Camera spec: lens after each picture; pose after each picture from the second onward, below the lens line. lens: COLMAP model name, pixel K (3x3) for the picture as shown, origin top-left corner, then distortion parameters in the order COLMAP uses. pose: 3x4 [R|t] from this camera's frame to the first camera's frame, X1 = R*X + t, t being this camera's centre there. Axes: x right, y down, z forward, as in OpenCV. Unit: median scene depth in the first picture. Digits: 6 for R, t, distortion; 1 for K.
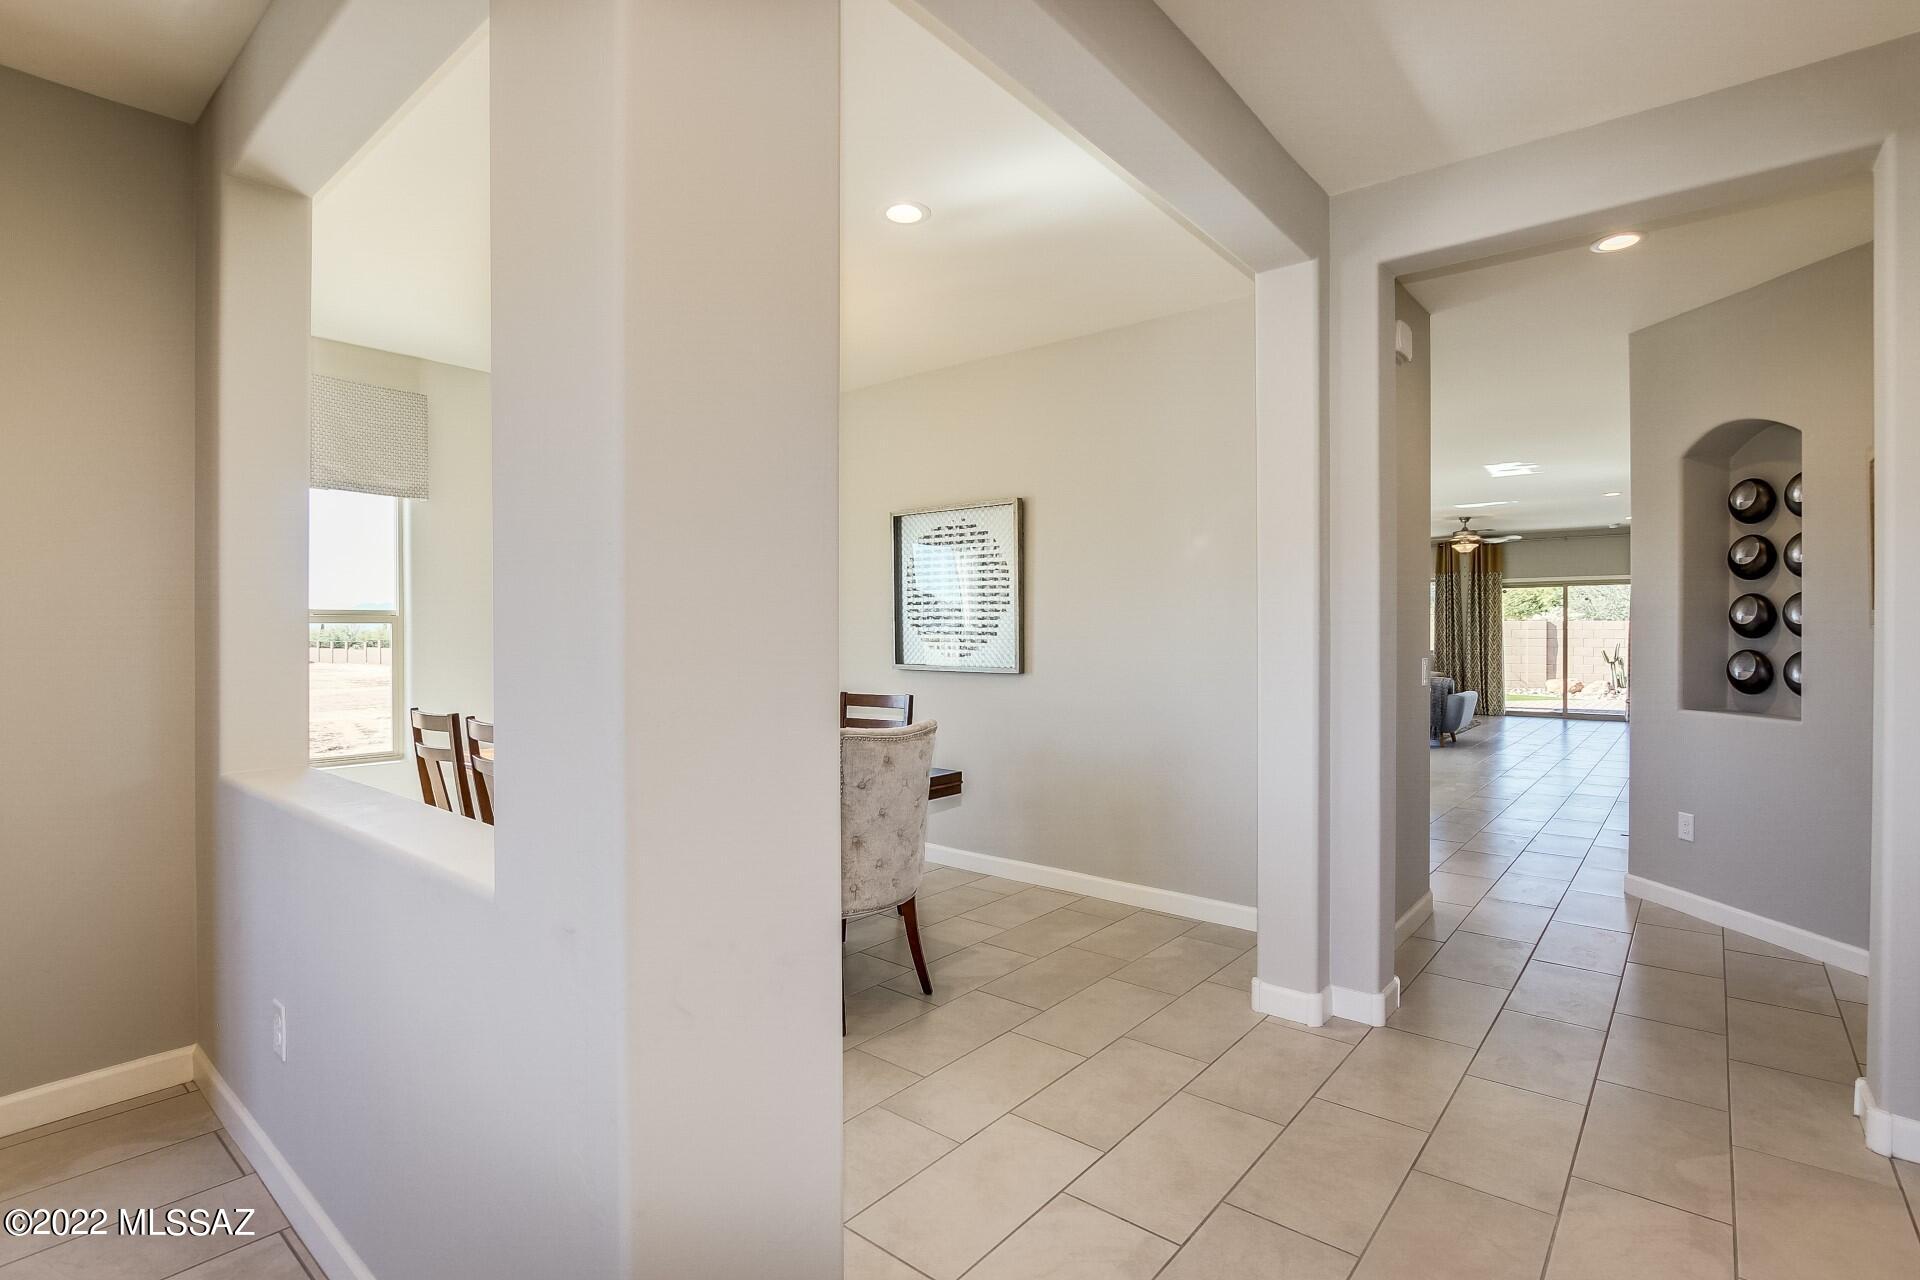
lens RADIAL K [[1212.4, 0, 956.7], [0, 1212.4, 635.7], [0, 0, 1]] dist [0.004536, 0.002226]
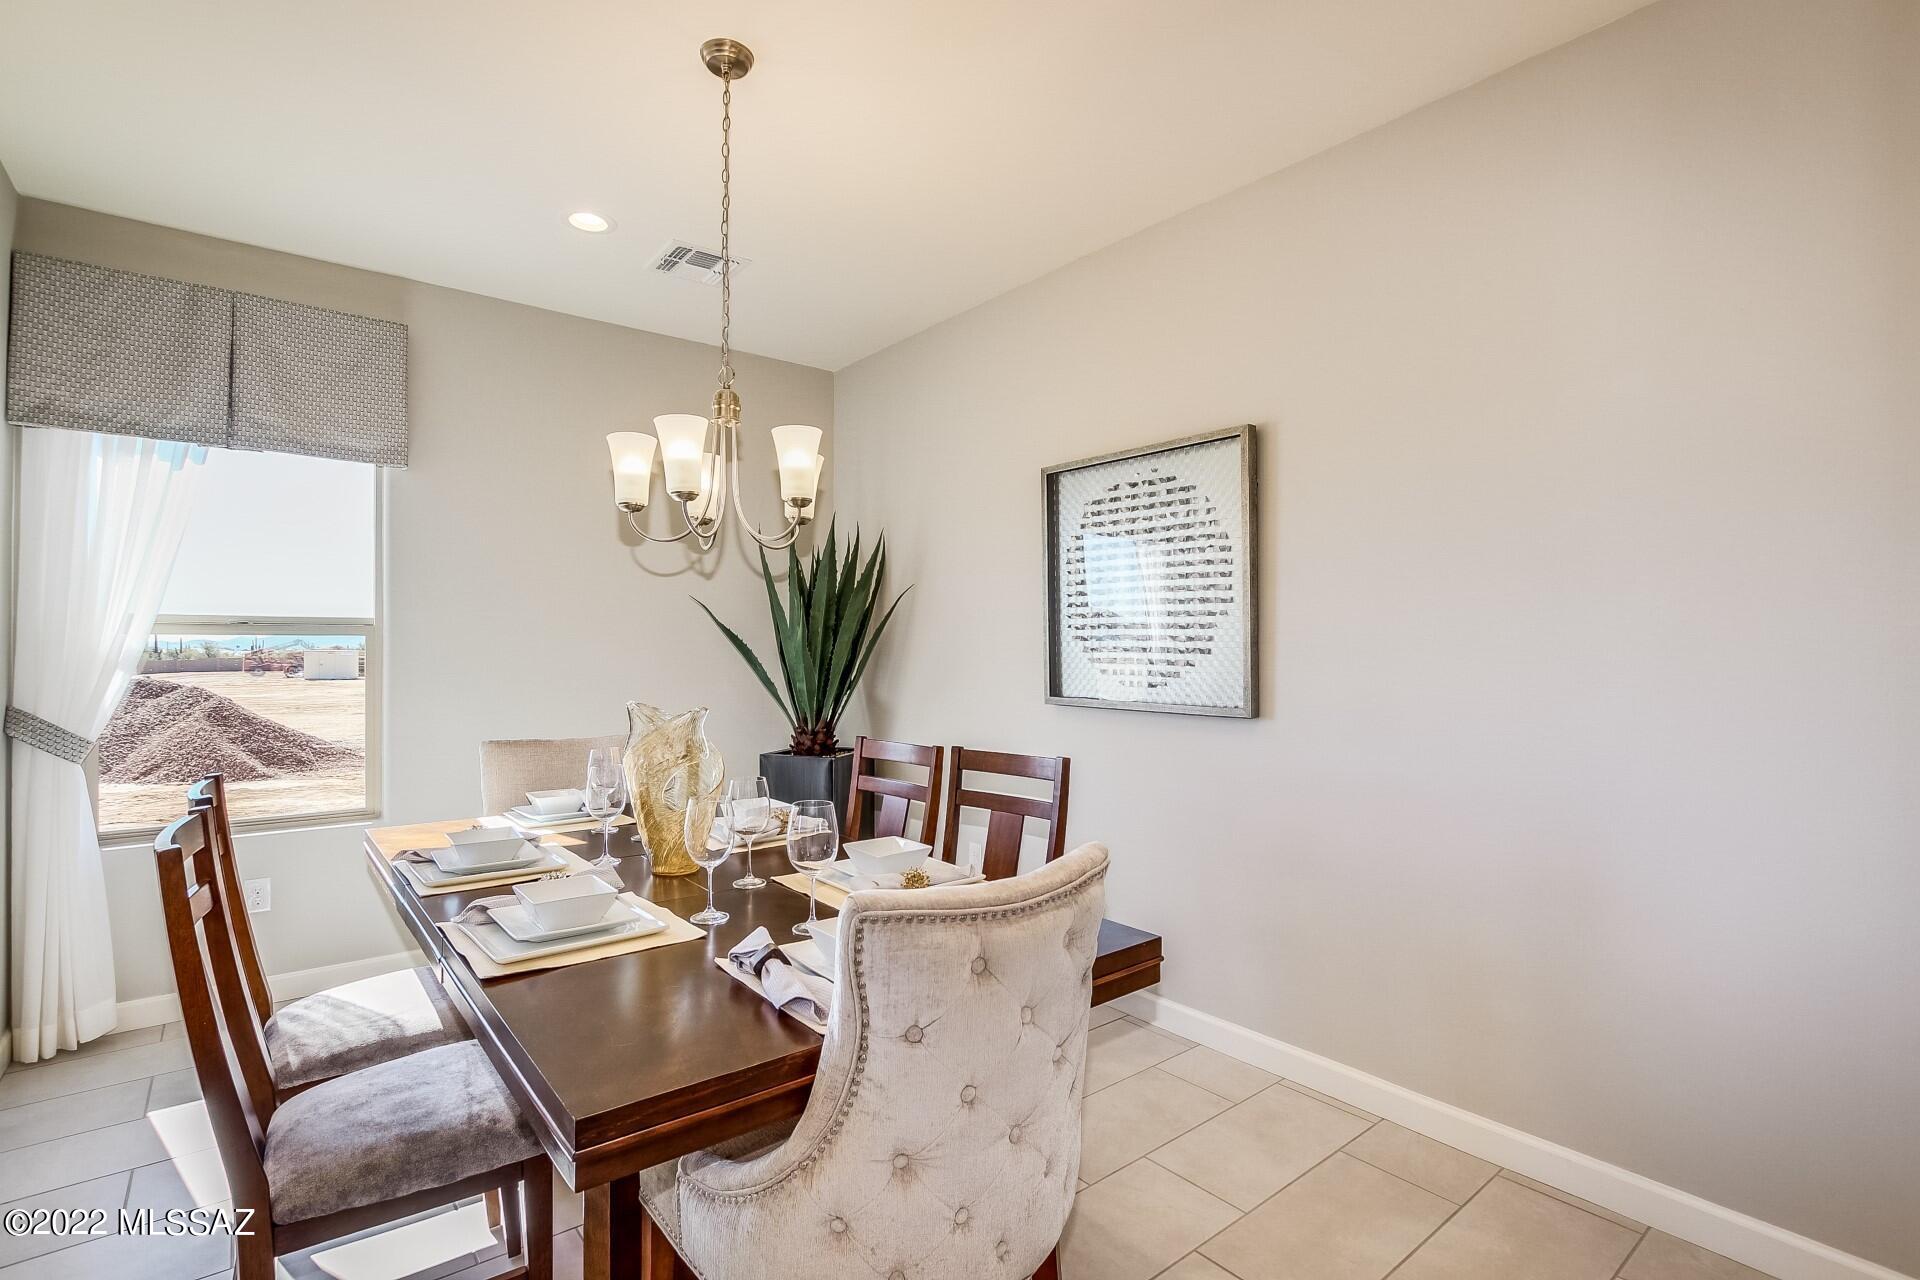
lens RADIAL K [[924.3, 0, 965.0], [0, 924.3, 649.3], [0, 0, 1]] dist [-0.002955, -0.000549]
pose [[0.983878, 0.001237, -0.178838, -0.005840], [-0.001434, 0.999998, -0.000973, -0.001874], [0.178837, 0.001214, 0.983878, 0.512979]]
